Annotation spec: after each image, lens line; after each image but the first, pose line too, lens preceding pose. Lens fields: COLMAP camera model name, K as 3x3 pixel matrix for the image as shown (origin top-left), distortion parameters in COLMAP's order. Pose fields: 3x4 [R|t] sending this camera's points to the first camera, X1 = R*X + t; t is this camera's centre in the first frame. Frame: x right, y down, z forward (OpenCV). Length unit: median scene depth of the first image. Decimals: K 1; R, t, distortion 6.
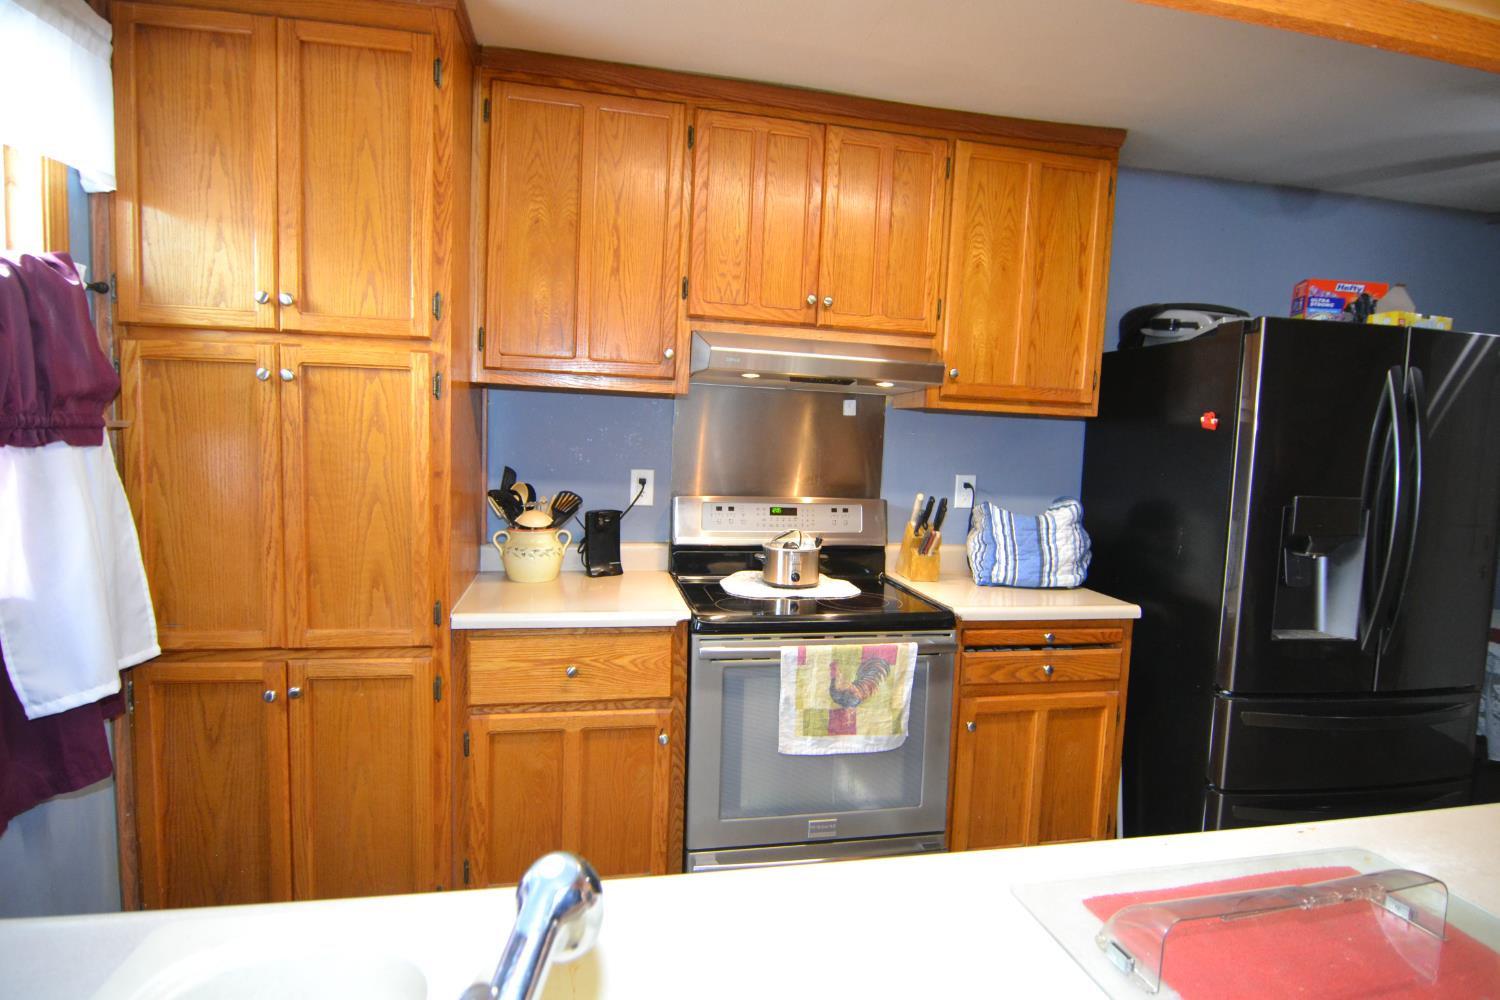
lens RADIAL K [[822.1, 0, 750.0], [0, 822.1, 500.0], [0, 0, 1]] dist [-0.002326, -0.015449]
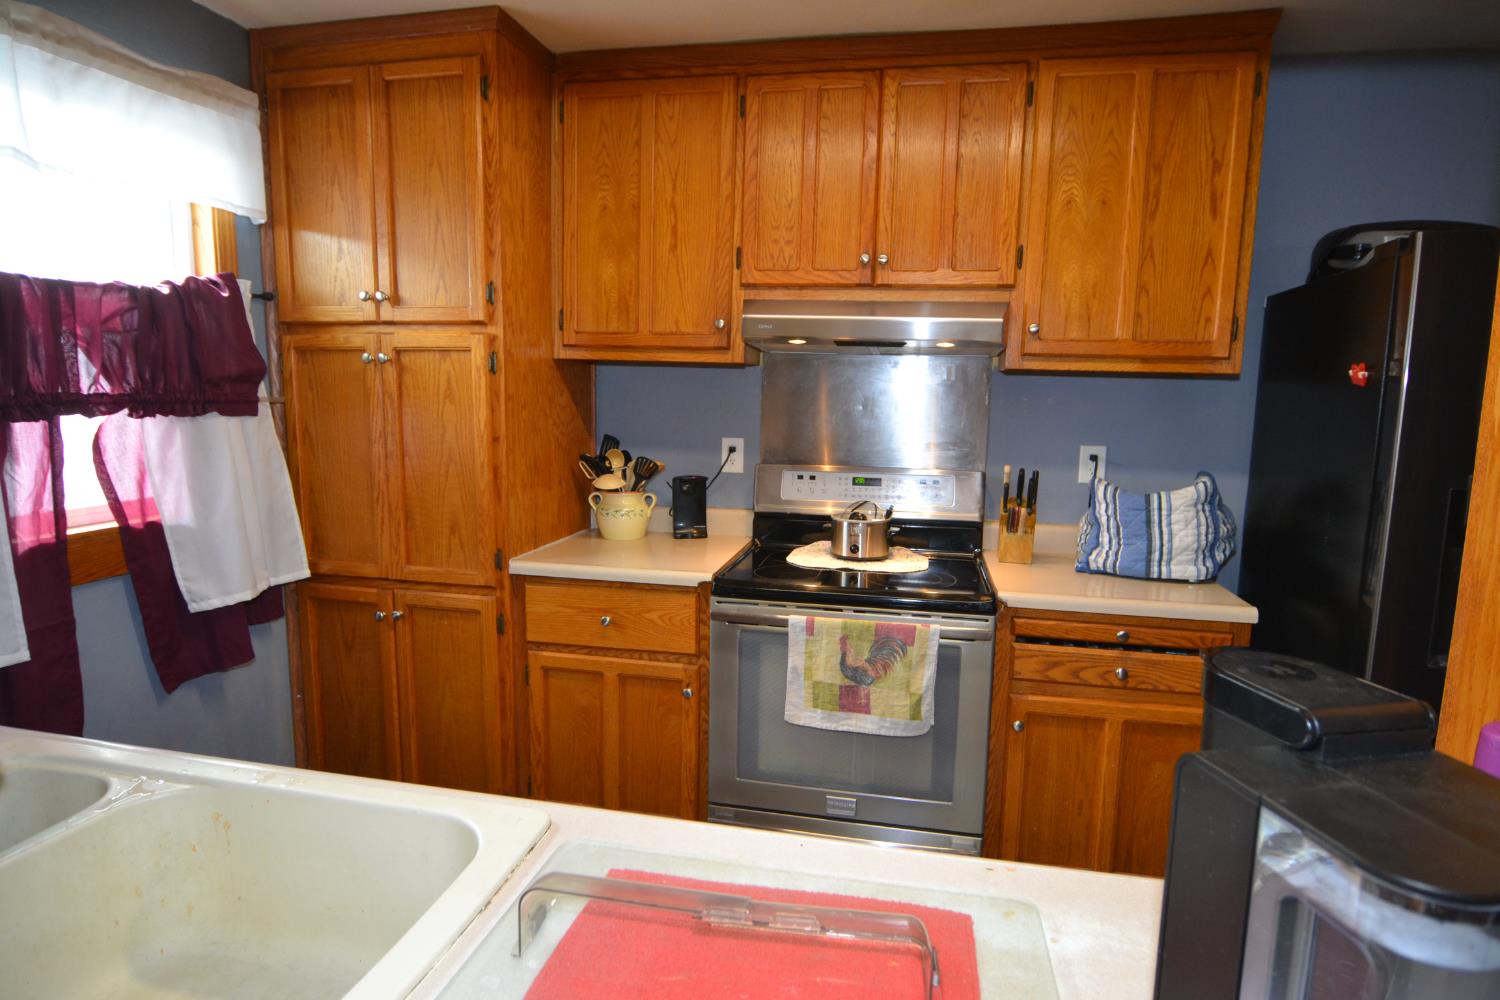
lens RADIAL K [[822.1, 0, 750.0], [0, 822.1, 500.0], [0, 0, 1]] dist [-0.002326, -0.015449]
pose [[0.913781, 0.032630, -0.404893, 0.373577], [-0.020478, 0.999201, 0.034308, 0.006180], [0.405690, -0.023059, 0.913720, 0.074833]]
